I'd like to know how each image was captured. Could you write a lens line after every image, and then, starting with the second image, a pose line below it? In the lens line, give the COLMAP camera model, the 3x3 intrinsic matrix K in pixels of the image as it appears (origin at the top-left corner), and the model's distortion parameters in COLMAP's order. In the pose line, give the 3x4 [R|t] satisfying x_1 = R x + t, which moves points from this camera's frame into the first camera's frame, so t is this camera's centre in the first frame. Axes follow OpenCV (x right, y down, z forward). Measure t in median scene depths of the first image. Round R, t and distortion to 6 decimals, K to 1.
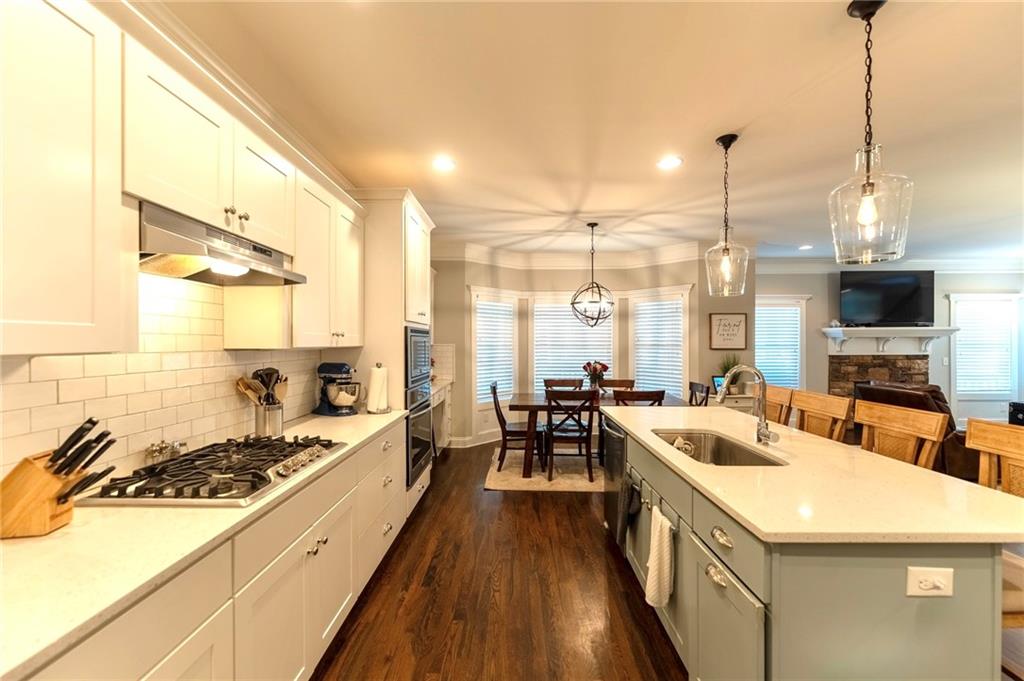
lens RADIAL K [[412.7, 0, 507.7], [0, 412.7, 342.2], [0, 0, 1]] dist [-0.003648, -0.000297]
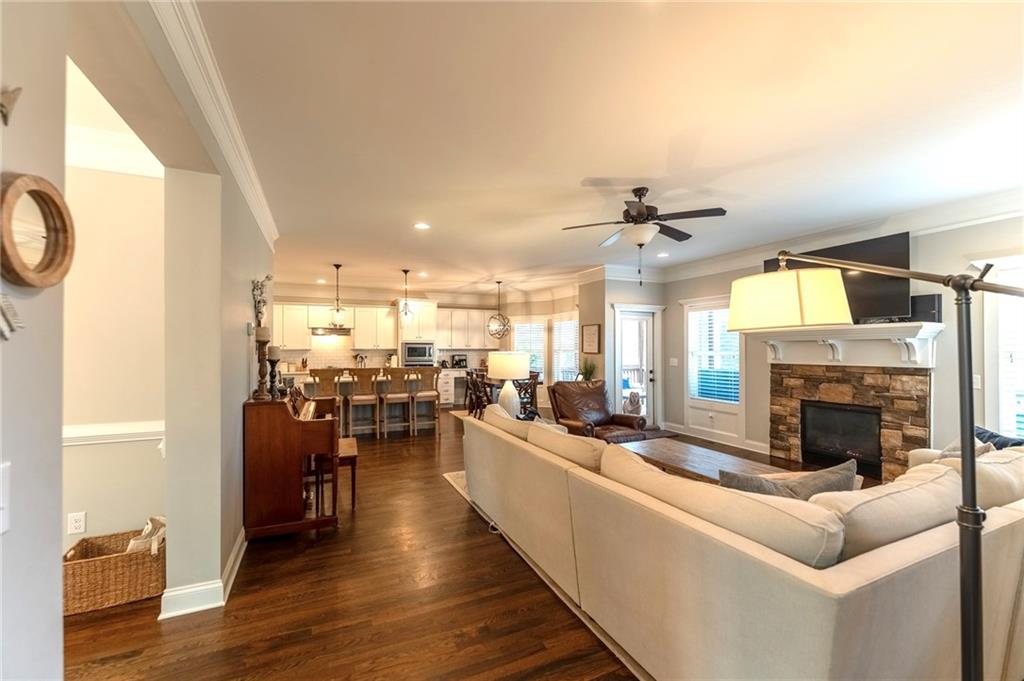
lens RADIAL K [[412.7, 0, 510.4], [0, 412.7, 347.3], [0, 0, 1]] dist [-0.003648, -0.000297]
pose [[0.435156, -0.000991, -0.900355, 1.338940], [0.000606, 0.999999, -0.000807, -0.000174], [0.900355, -0.000194, 0.435156, 0.191062]]
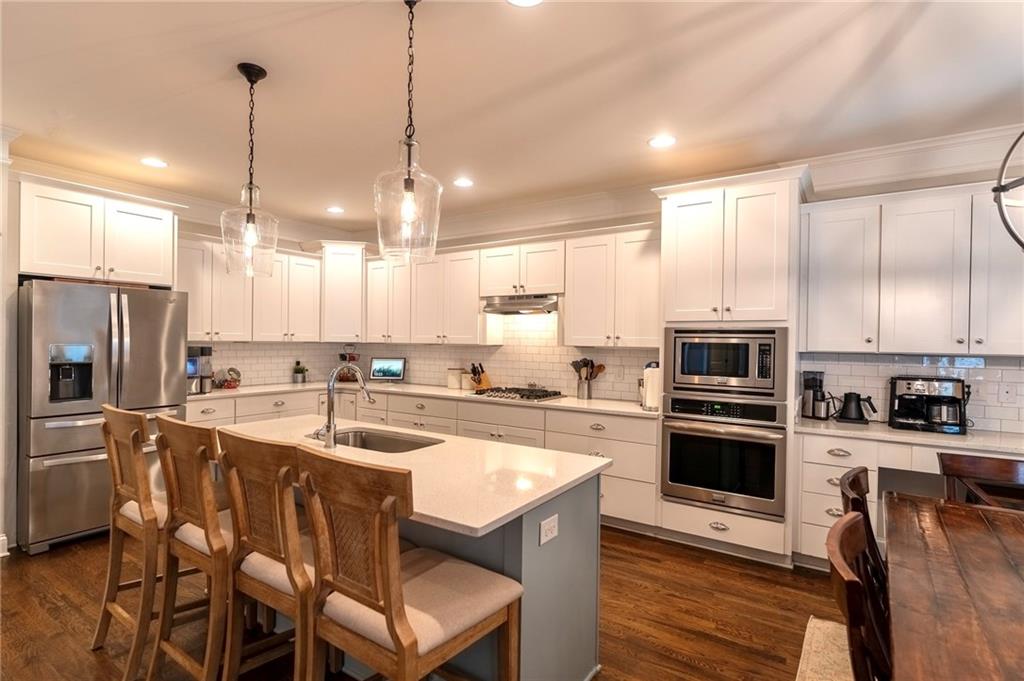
lens RADIAL K [[499.5, 0, 509.0], [0, 499.5, 342.5], [0, 0, 1]] dist [-0.003528, 0.000401]
pose [[-0.538121, -0.004739, -0.842854, 0.436825], [-0.014933, 0.999881, 0.003912, -0.001259], [0.842735, 0.014692, -0.538127, 0.625328]]
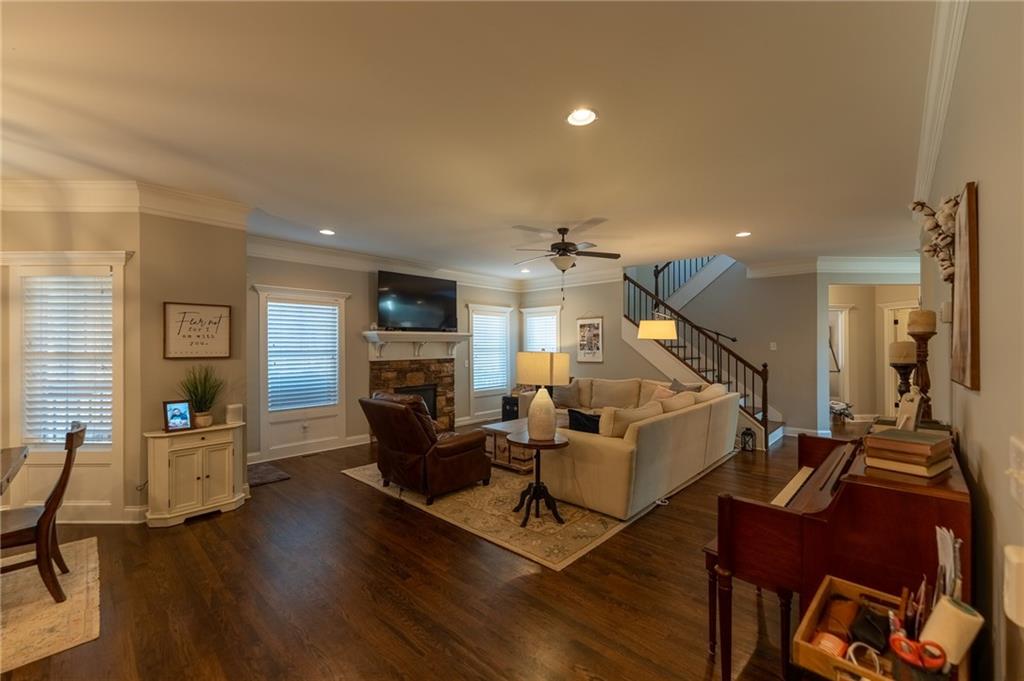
lens RADIAL K [[412.7, 0, 513.0], [0, 412.7, 345.0], [0, 0, 1]] dist [-0.003648, -0.000297]
pose [[0.667015, -0.000975, 0.745044, 0.323024], [0.004749, 0.999984, -0.002943, 0.000049], [-0.745029, 0.005501, 0.667009, 0.159622]]
